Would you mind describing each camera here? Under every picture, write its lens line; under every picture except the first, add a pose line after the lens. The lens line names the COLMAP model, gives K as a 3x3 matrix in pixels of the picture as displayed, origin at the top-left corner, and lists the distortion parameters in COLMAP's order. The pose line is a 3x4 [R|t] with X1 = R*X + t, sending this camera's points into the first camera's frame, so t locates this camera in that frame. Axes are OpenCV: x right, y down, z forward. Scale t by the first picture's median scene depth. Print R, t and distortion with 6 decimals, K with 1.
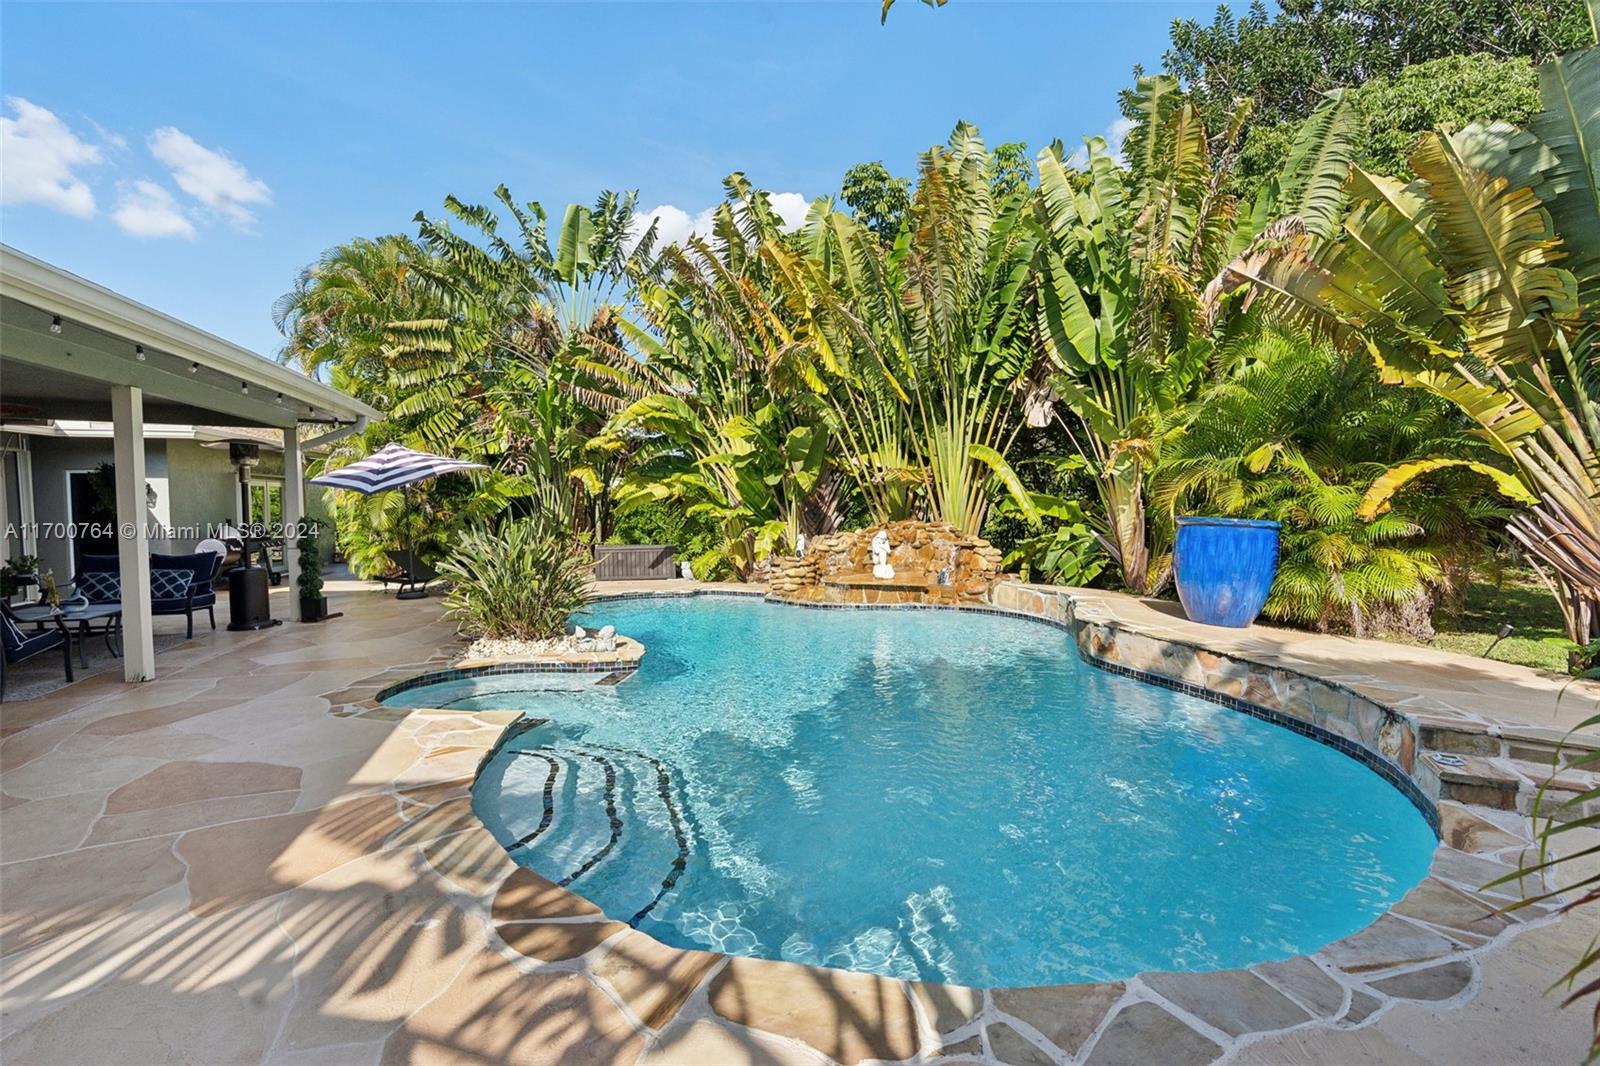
lens RADIAL K [[730.4, 0, 799.1], [0, 730.4, 537.0], [0, 0, 1]] dist [-0.004679, 0.000151]
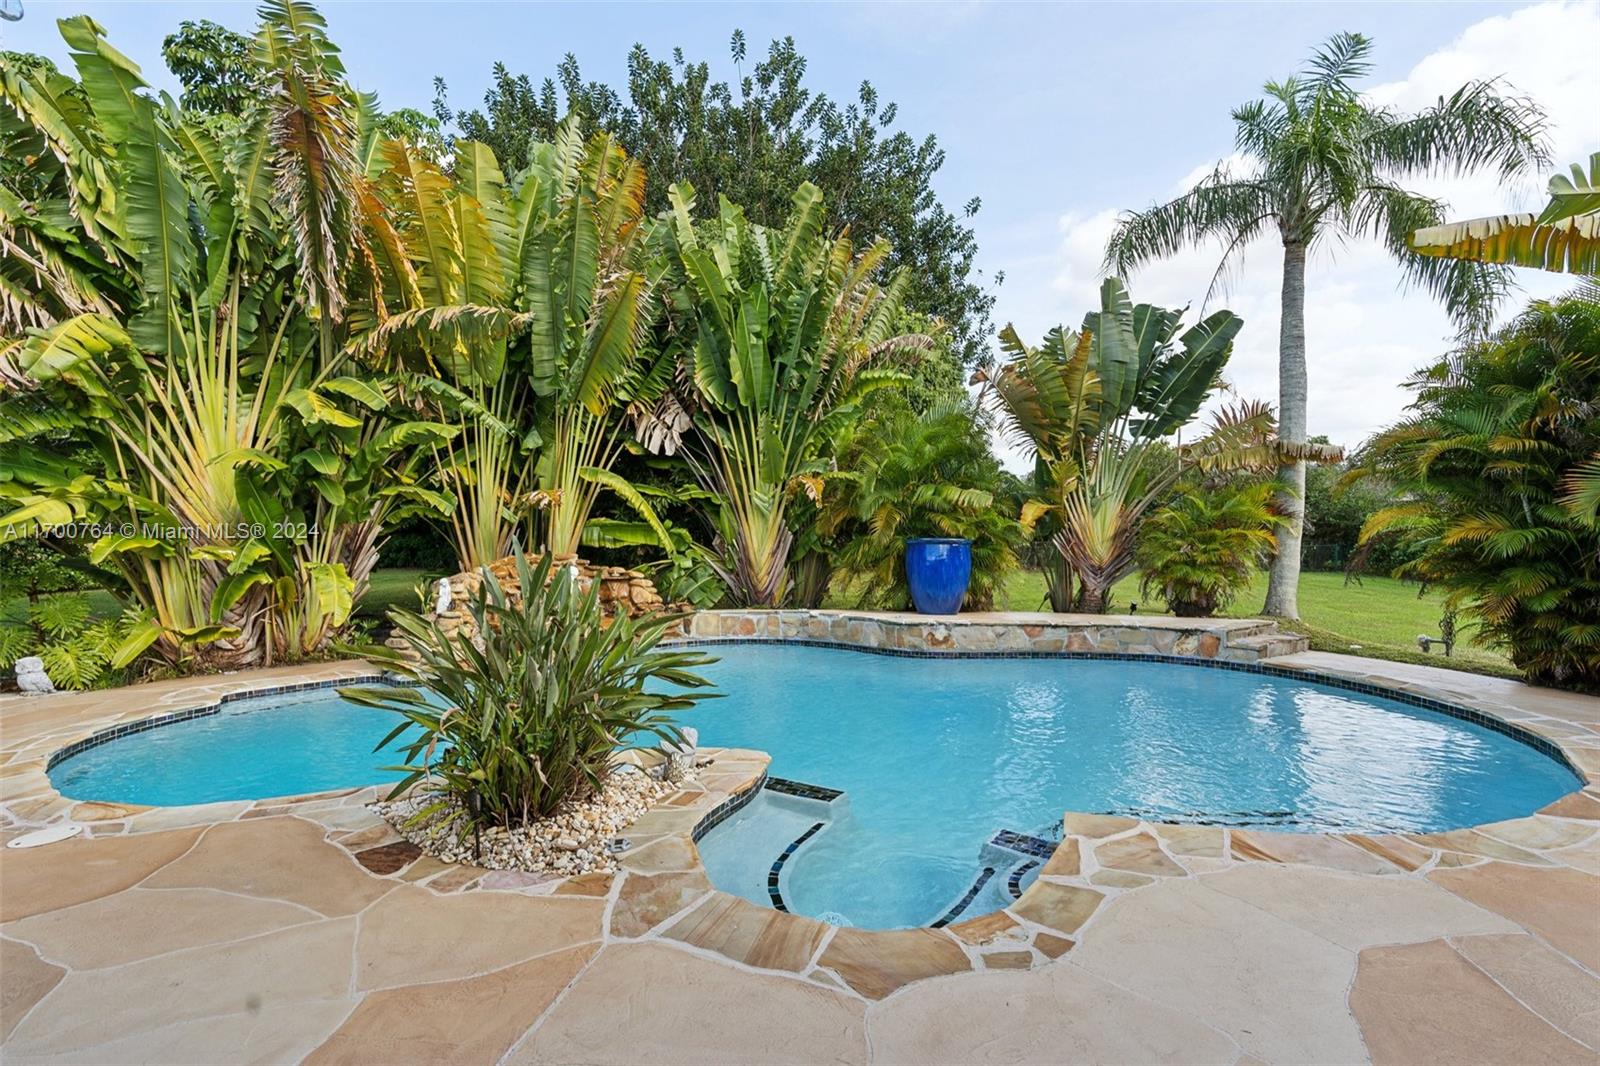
lens RADIAL K [[730.4, 0, 799.1], [0, 730.4, 537.0], [0, 0, 1]] dist [-0.004679, 0.000151]
pose [[0.371531, -0.013896, 0.928317, -0.644664], [0.053243, 0.998561, -0.006362, -0.027035], [-0.926893, 0.051790, 0.371736, 0.557515]]
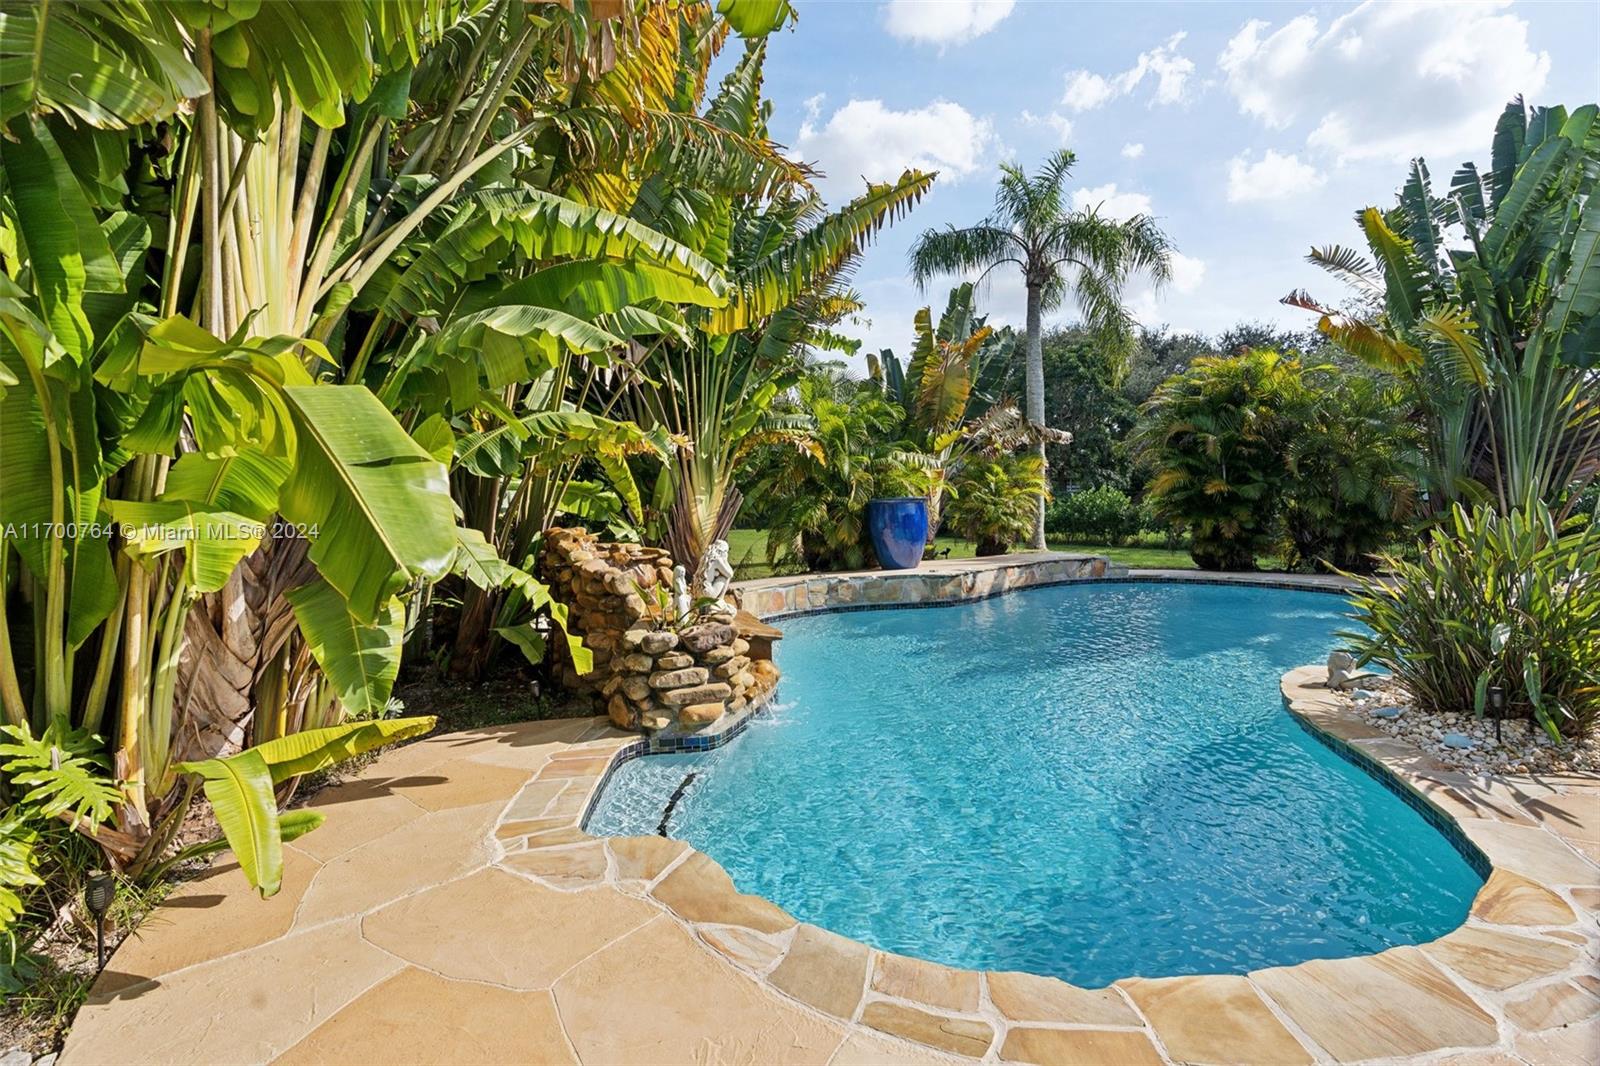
lens RADIAL K [[730.4, 0, 799.1], [0, 730.4, 537.0], [0, 0, 1]] dist [-0.004679, 0.000151]
pose [[-0.454398, -0.040087, 0.889896, -0.518520], [0.066342, 0.994690, 0.078683, -0.060937], [-0.888325, 0.094791, -0.449325, 1.446283]]
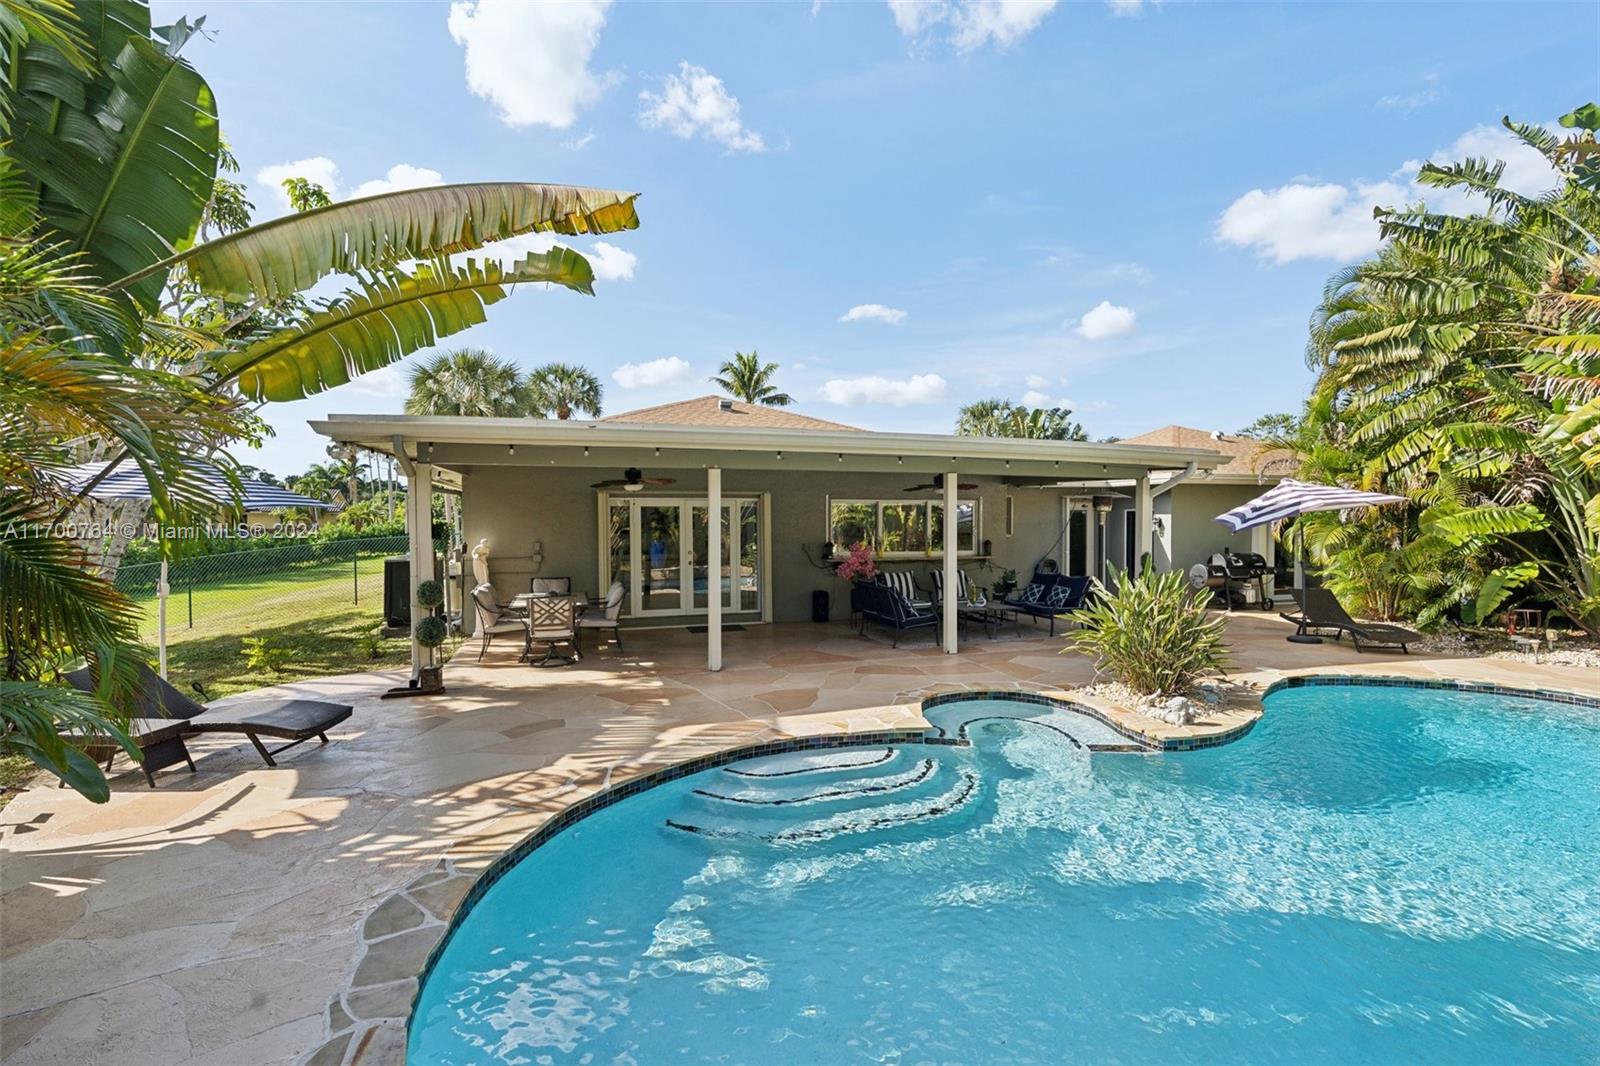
lens RADIAL K [[731.5, 0, 804.4], [0, 731.5, 534.1], [0, 0, 1]] dist [-0.007475, 0.001144]
pose [[0.053386, 0.024608, -0.998271, 0.477880], [-0.044199, 0.998775, 0.022256, -0.060544], [0.997595, 0.042934, 0.054408, 0.394522]]
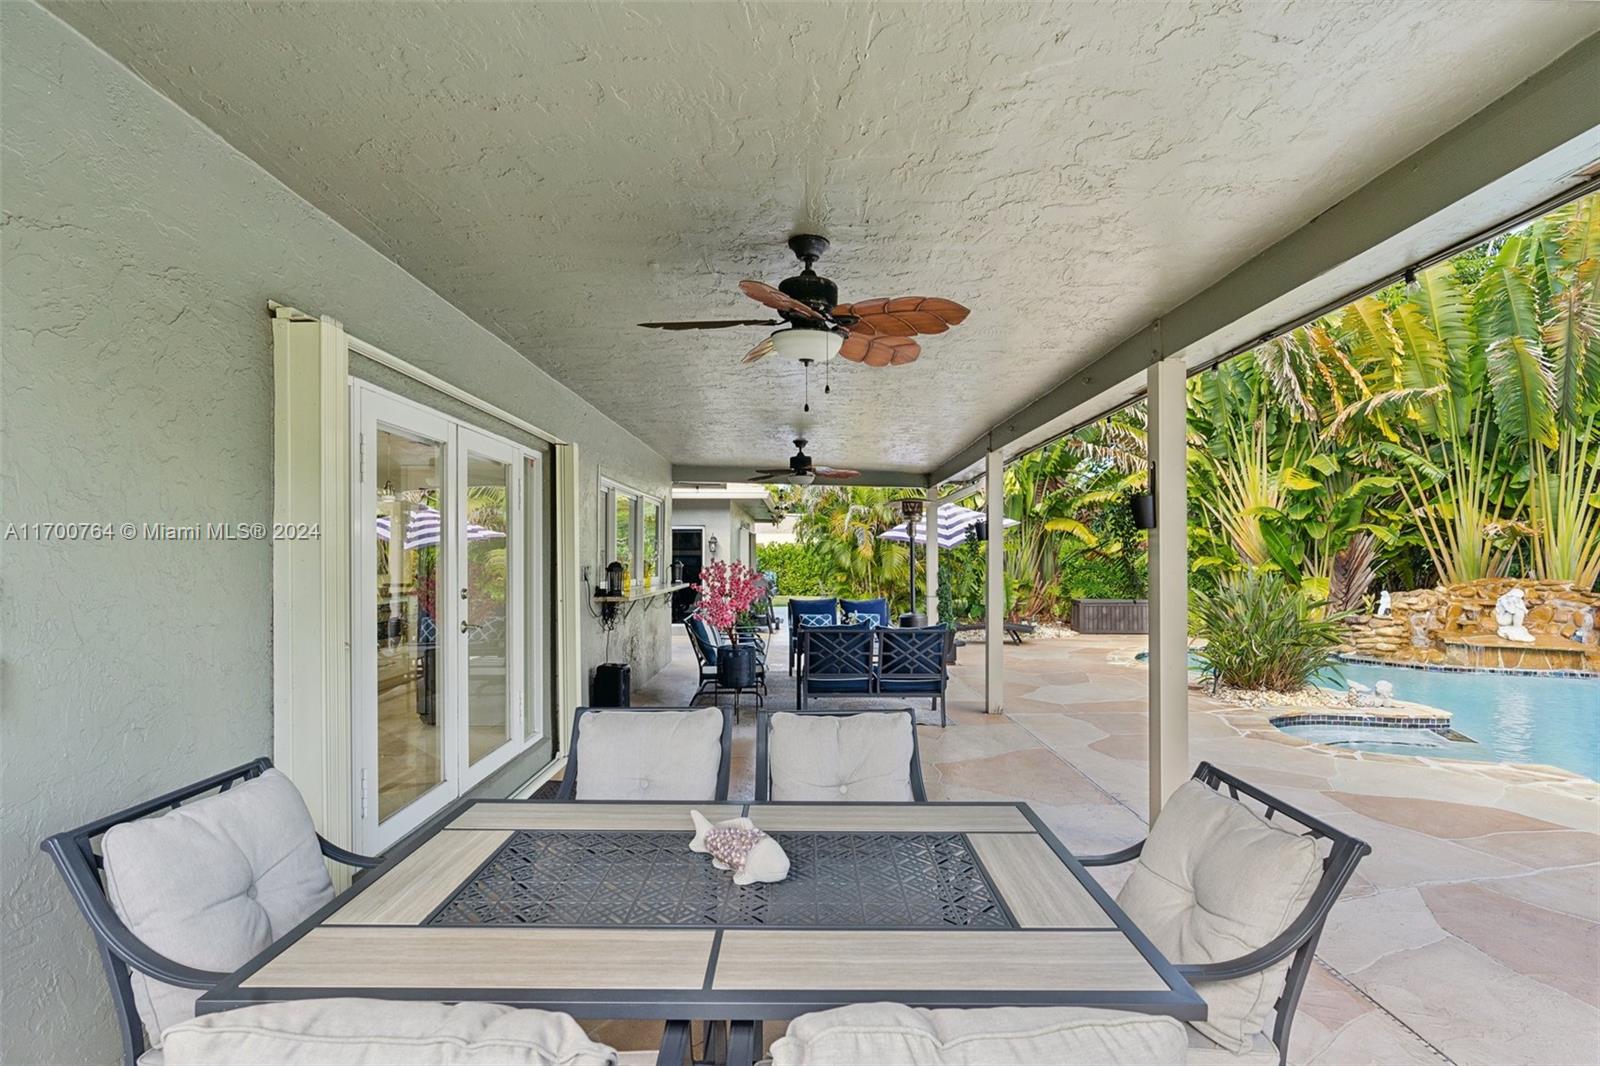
lens RADIAL K [[730.4, 0, 799.1], [0, 730.4, 537.0], [0, 0, 1]] dist [-0.004679, 0.000151]
pose [[0.969837, -0.000860, -0.243753, -0.631837], [-0.017660, 0.997118, -0.073784, 0.011994], [0.243114, 0.075863, 0.967027, -0.122705]]
